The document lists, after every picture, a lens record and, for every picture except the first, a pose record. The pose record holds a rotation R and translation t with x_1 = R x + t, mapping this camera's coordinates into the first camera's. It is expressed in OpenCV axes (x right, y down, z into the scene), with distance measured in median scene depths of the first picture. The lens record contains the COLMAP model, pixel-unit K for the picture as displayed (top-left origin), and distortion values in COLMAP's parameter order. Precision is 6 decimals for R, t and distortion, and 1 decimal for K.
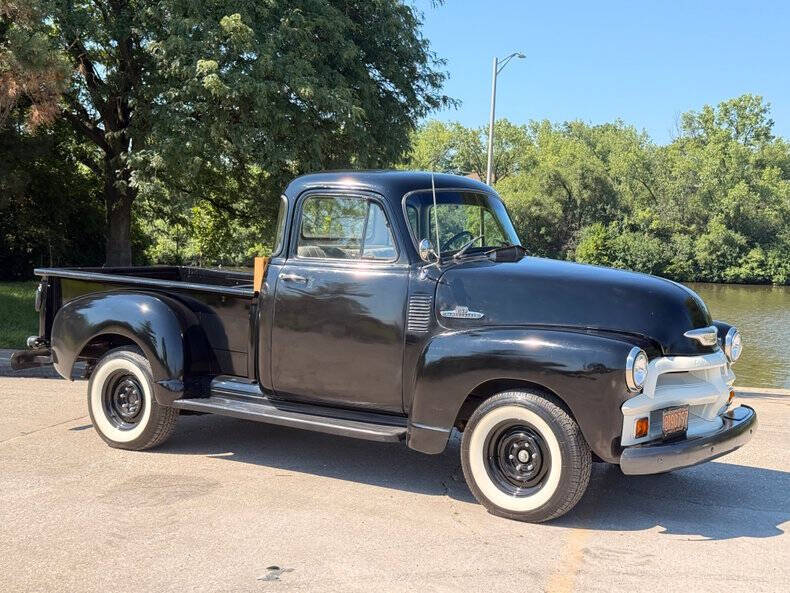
lens RADIAL K [[1143.5, 0, 395.0], [0, 1143.5, 296.5], [0, 0, 1]] dist [0.158486, -0.060227]
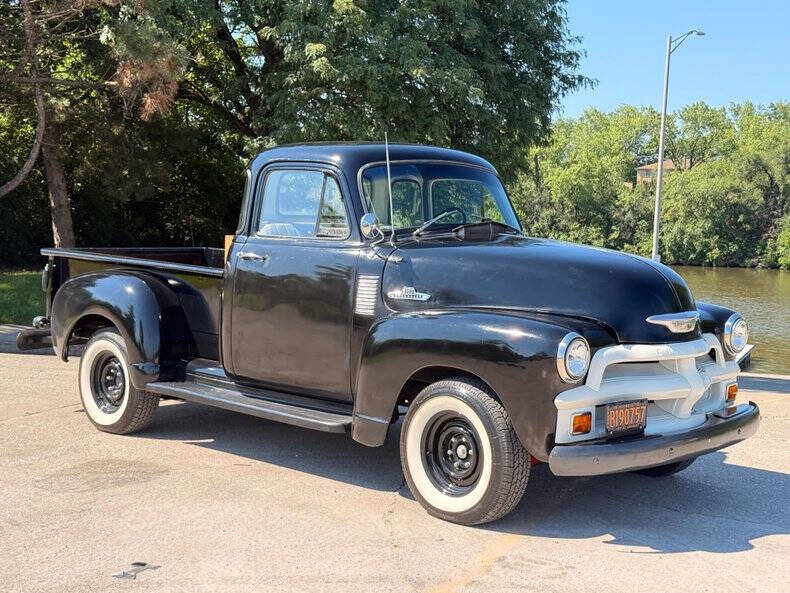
lens RADIAL K [[1143.5, 0, 395.0], [0, 1143.5, 296.5], [0, 0, 1]] dist [0.158486, -0.060227]
pose [[0.985718, 0.008065, -0.168213, 0.053010], [-0.006619, 0.999936, 0.009157, 0.002076], [0.168276, -0.007912, 0.985708, 0.024601]]
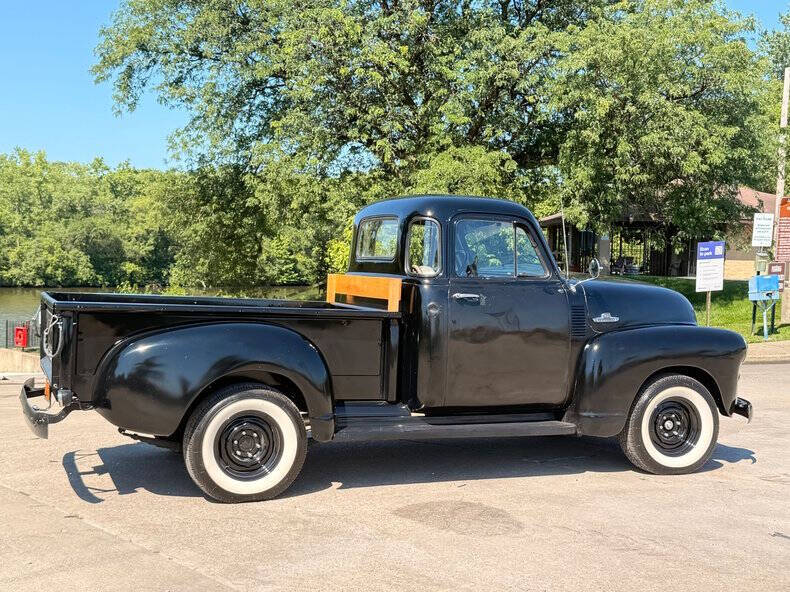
lens RADIAL K [[1037.1, 0, 395.0], [0, 1037.1, 296.0], [0, 0, 1]] dist [0.188293, -0.379082]
pose [[0.567722, -0.044047, 0.822041, -0.258184], [0.041347, 0.998833, 0.024965, -0.012210], [-0.822181, 0.019816, 0.568881, 0.144768]]
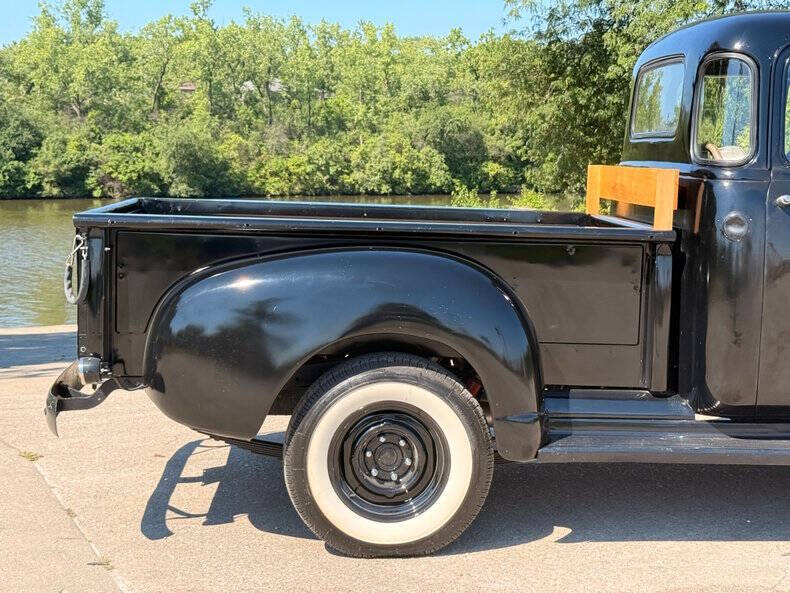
lens RADIAL K [[1360.5, 0, 398.8], [0, 1360.5, 285.1], [0, 0, 1]] dist [0.151802, -0.092387]
pose [[0.799490, -0.082021, 0.595053, -0.183506], [0.051229, 0.996335, 0.068504, -0.008922], [-0.598491, -0.024284, 0.800762, 0.164655]]
